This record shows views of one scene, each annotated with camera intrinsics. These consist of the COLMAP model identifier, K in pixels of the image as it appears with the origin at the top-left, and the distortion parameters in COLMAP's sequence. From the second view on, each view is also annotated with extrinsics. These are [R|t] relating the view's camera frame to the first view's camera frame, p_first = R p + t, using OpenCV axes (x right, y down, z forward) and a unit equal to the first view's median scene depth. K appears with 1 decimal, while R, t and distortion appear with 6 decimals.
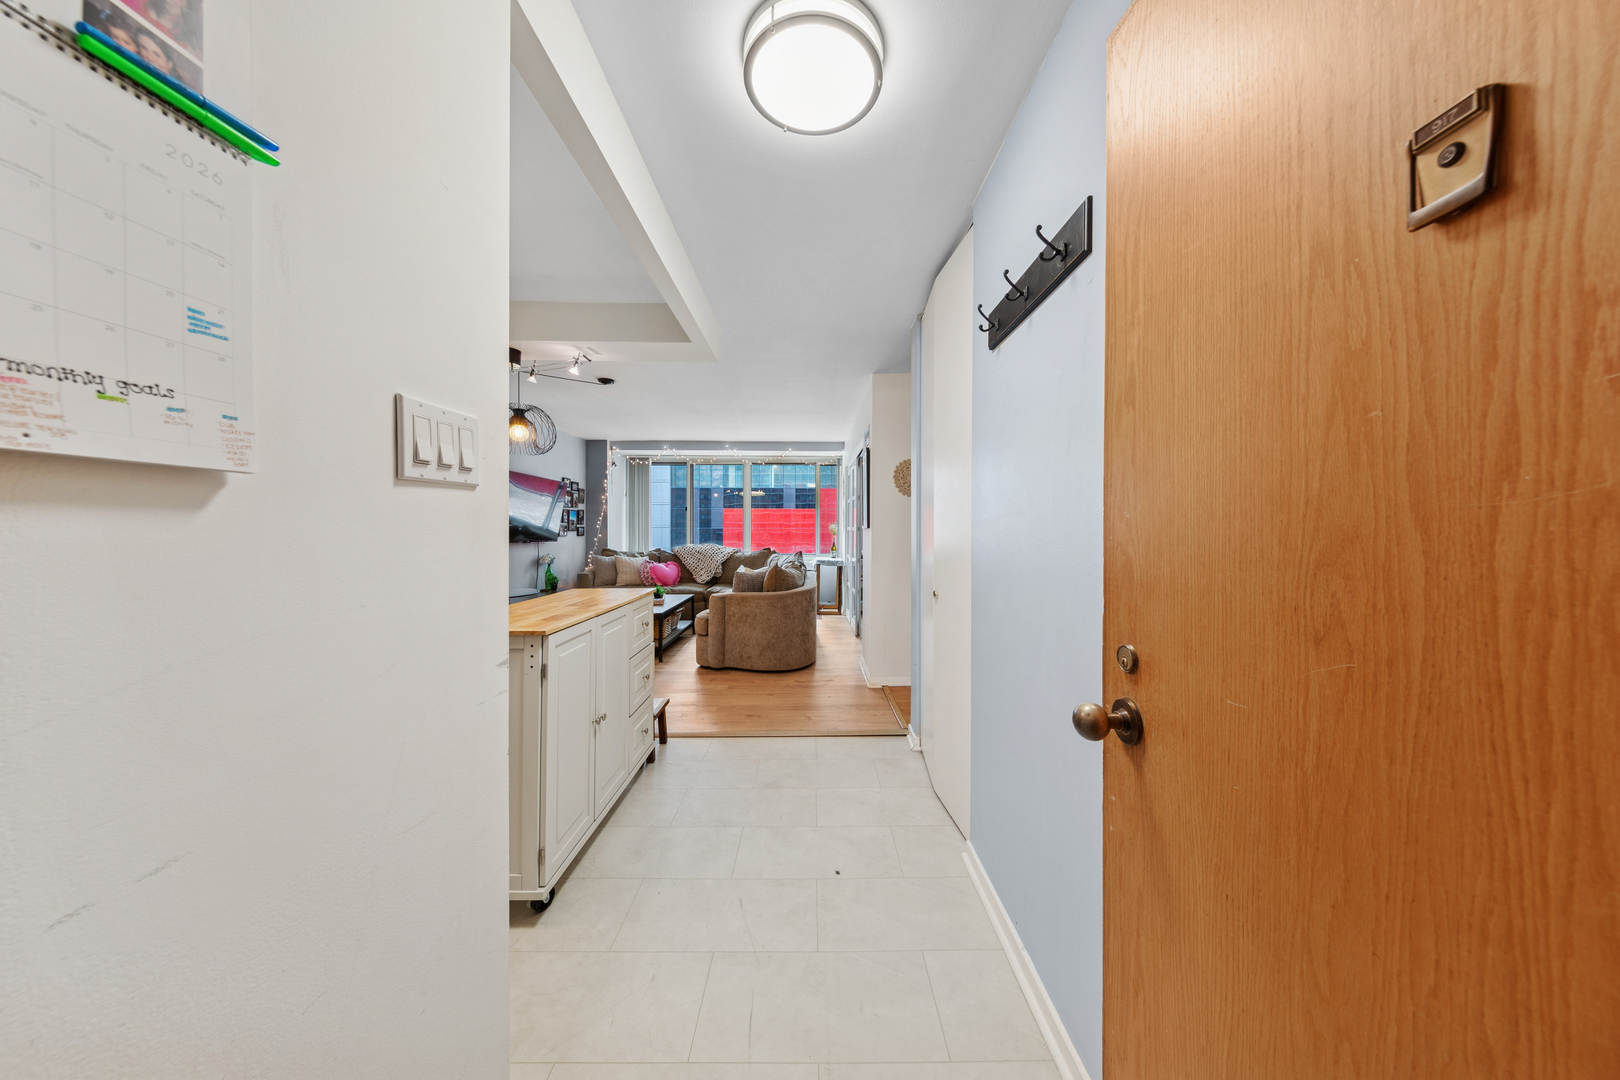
lens RADIAL K [[505.1, 0, 819.0], [0, 505.1, 528.7], [0, 0, 1]] dist [0.000293, 0.000002]
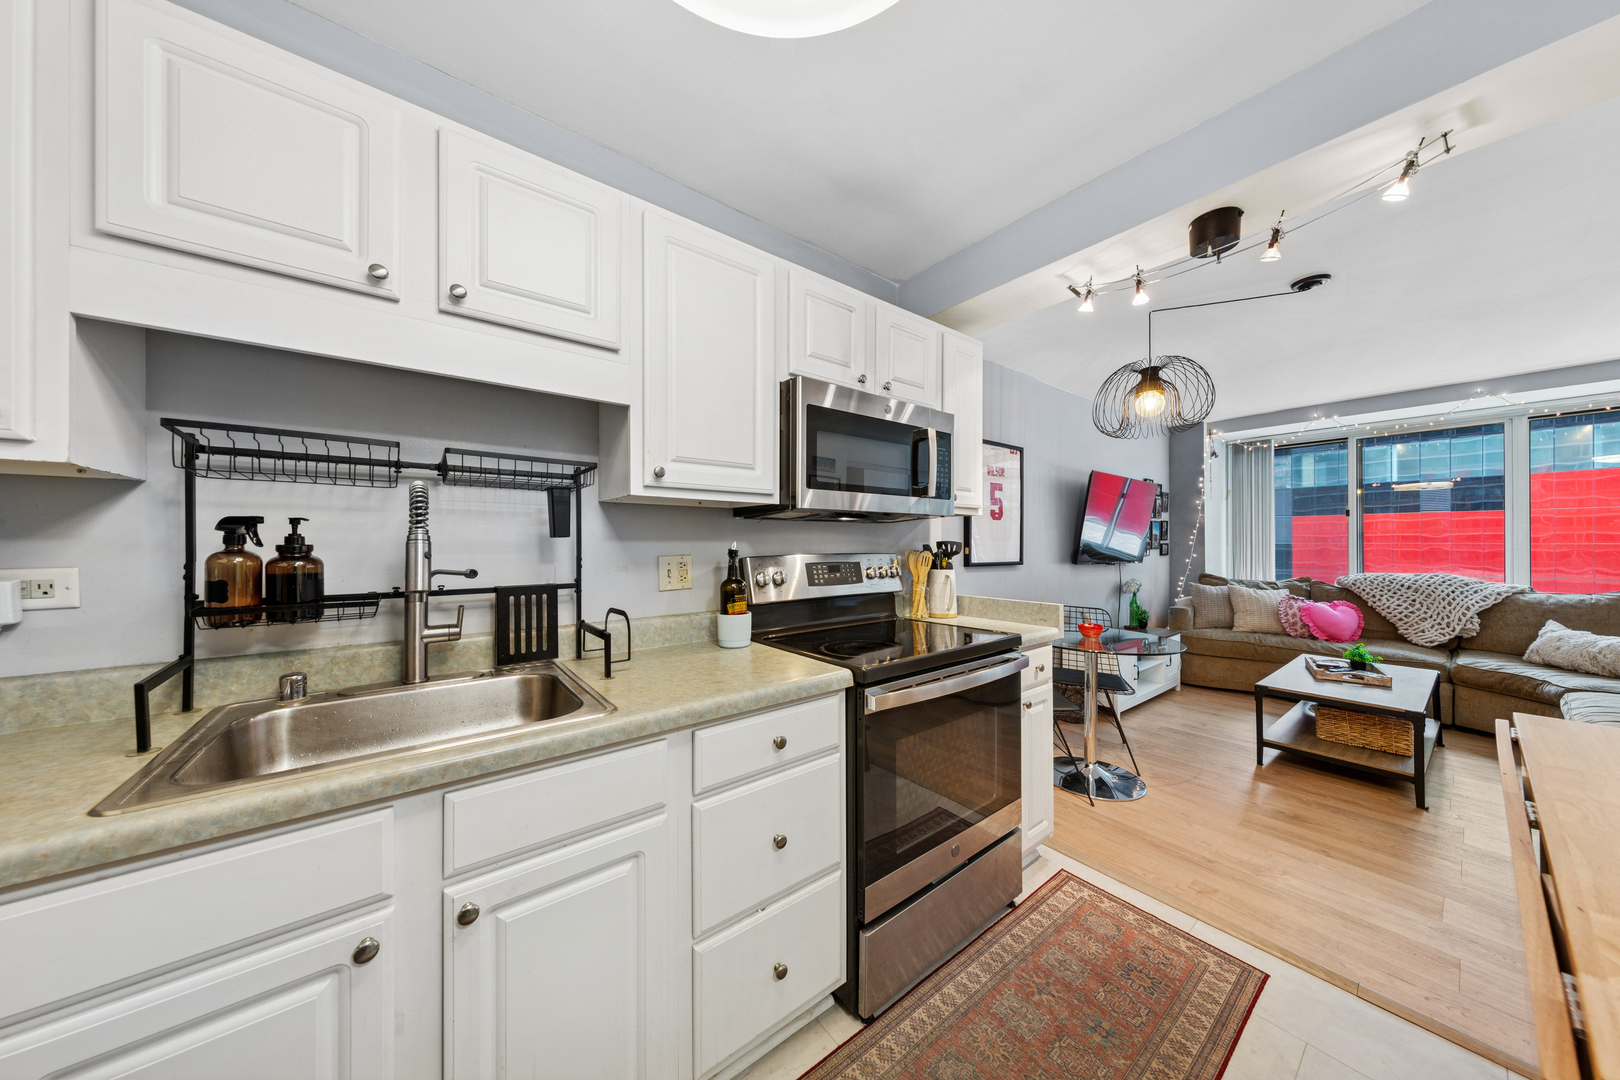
lens RADIAL K [[504.9, 0, 814.7], [0, 504.9, 540.4], [0, 0, 1]] dist [0.000796, 0.000008]
pose [[0.594536, -0.008464, -0.804024, -0.180068], [0.001674, 0.999955, -0.009289, -0.002110], [0.804067, 0.004177, 0.594524, 0.138904]]
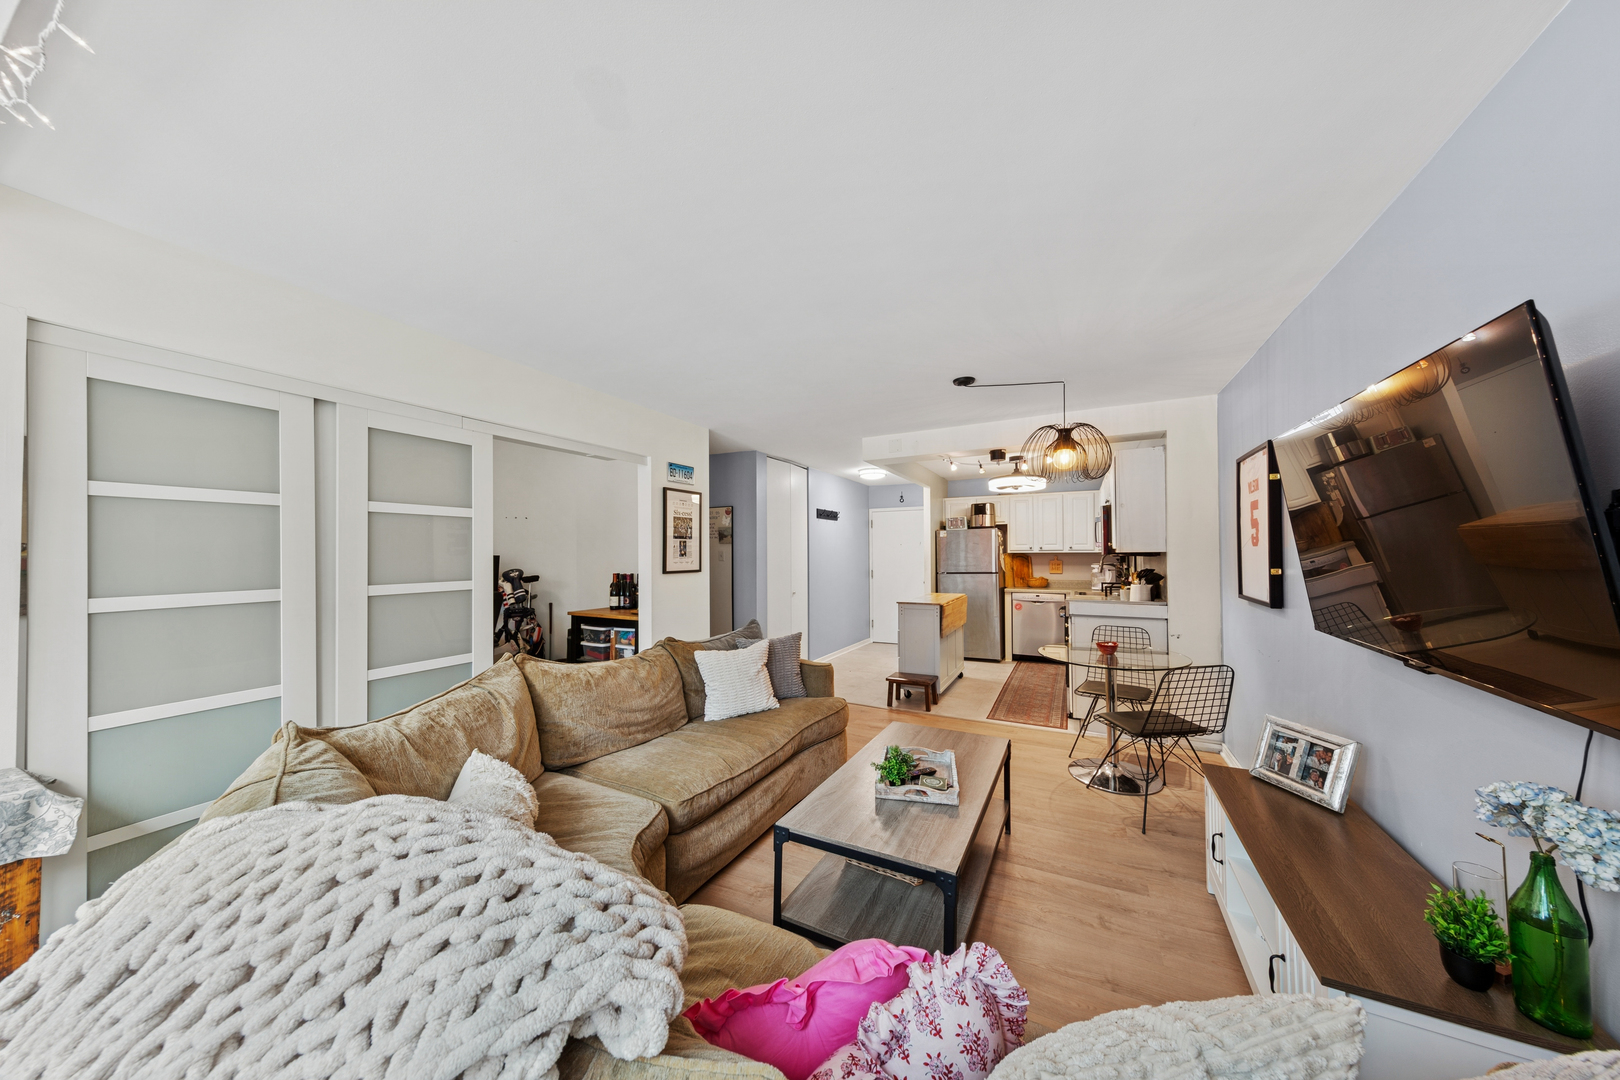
lens RADIAL K [[521.5, 0, 810.0], [0, 521.5, 540.0], [0, 0, 1]] dist [0.000283, 0.000001]
pose [[-0.887625, 0.014349, 0.460343, -0.344416], [0.003821, 0.999710, -0.023793, -0.022883], [-0.460550, -0.019361, -0.887422, 1.094526]]
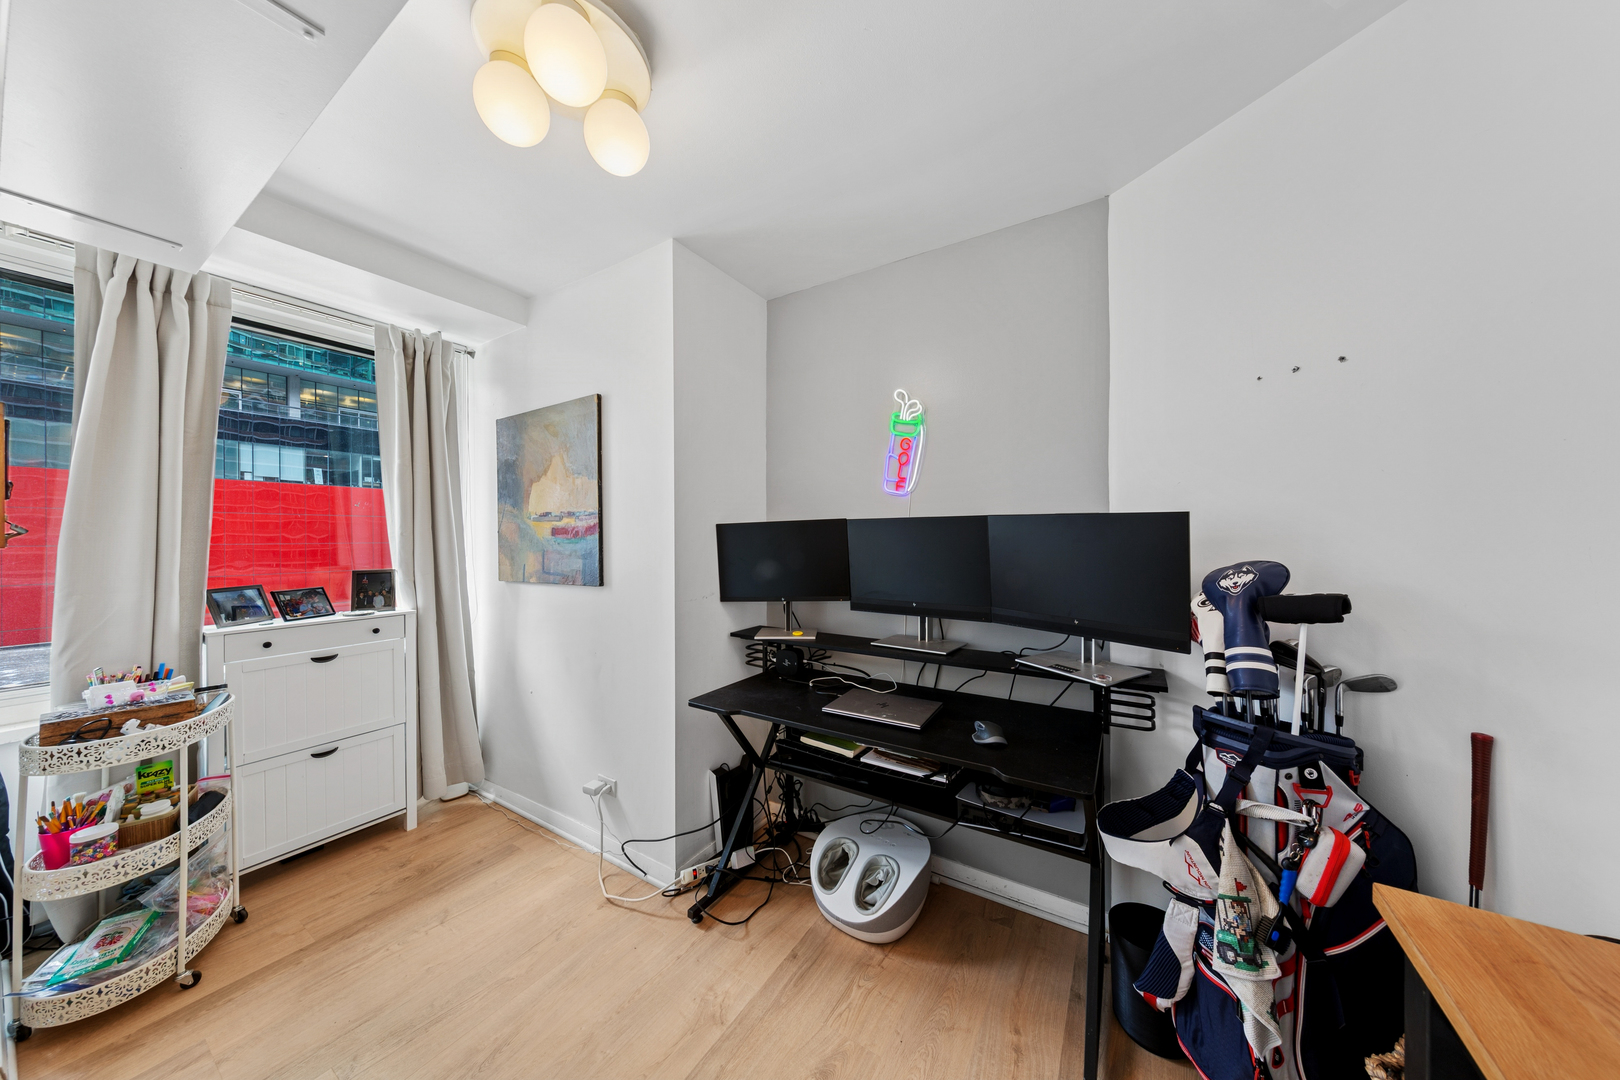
lens RADIAL K [[515.2, 0, 817.4], [0, 515.2, 534.9], [0, 0, 1]] dist [0.008886, 0.000051]
pose [[0.542610, -0.001750, 0.839983, 0.074273], [0.010999, 0.999927, -0.005022, -0.012776], [-0.839913, 0.011964, 0.542590, 0.701489]]
